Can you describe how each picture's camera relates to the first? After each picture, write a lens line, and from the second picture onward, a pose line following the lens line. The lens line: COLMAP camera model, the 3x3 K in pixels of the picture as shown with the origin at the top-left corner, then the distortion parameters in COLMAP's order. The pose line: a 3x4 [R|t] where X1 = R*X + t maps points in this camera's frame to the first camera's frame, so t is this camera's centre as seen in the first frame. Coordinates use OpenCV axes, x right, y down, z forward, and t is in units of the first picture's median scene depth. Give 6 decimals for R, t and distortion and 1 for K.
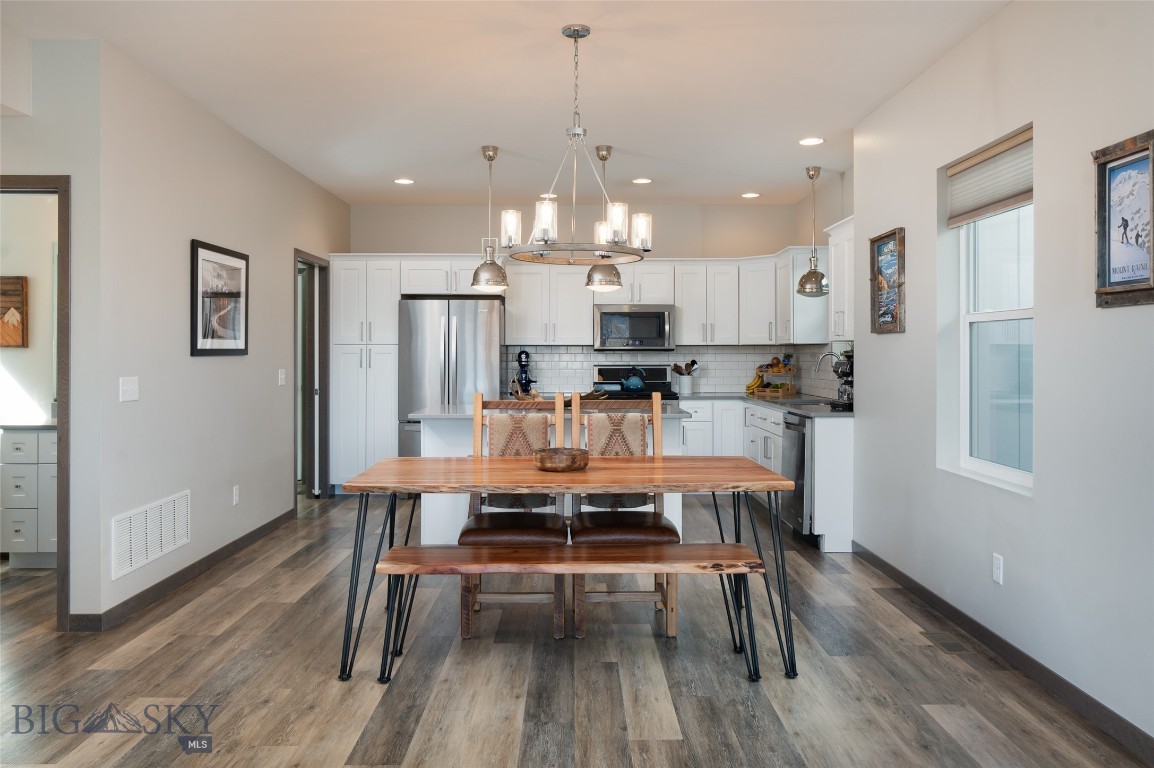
lens RADIAL K [[850.1, 0, 569.5], [0, 850.1, 349.7], [0, 0, 1]] dist [-0.003195, 0.001264]
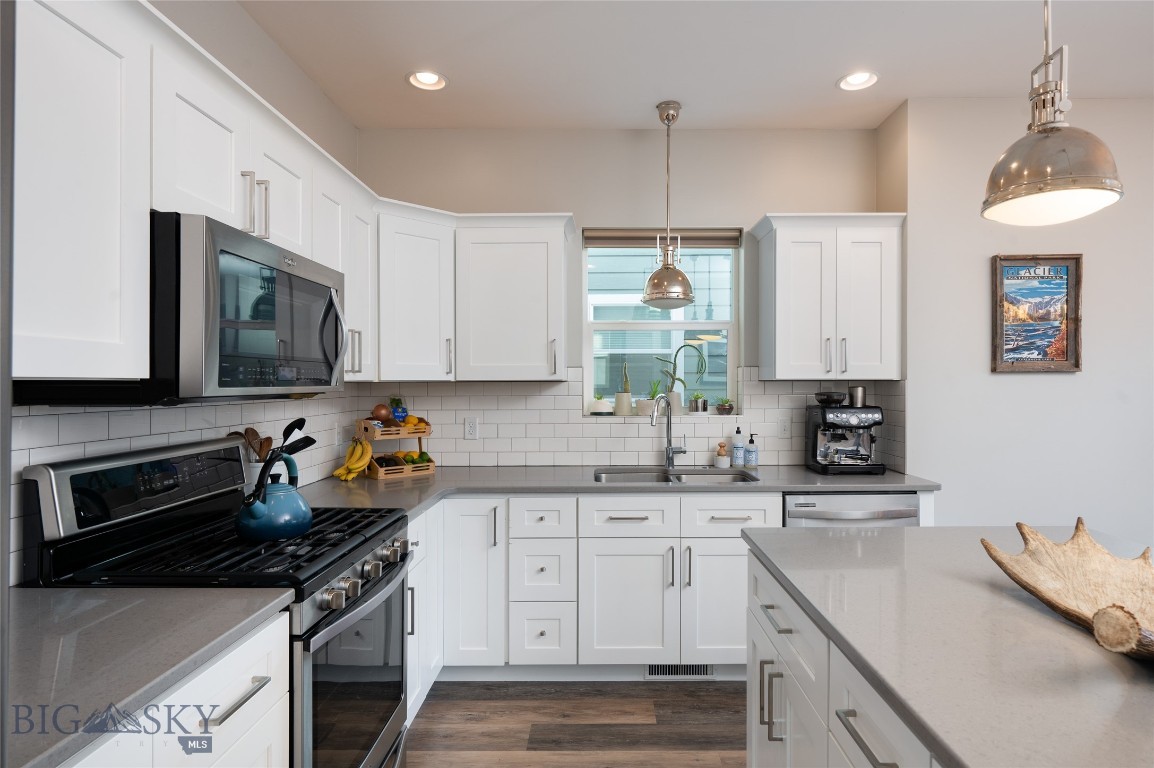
lens RADIAL K [[616.1, 0, 606.0], [0, 616.1, 385.5], [0, 0, 1]] dist [-0.002459, -0.000364]
pose [[-0.009625, -0.004087, 0.999945, -0.211366], [-0.001639, 0.999990, 0.004072, -0.007341], [-0.999952, -0.001600, -0.009632, 1.271101]]
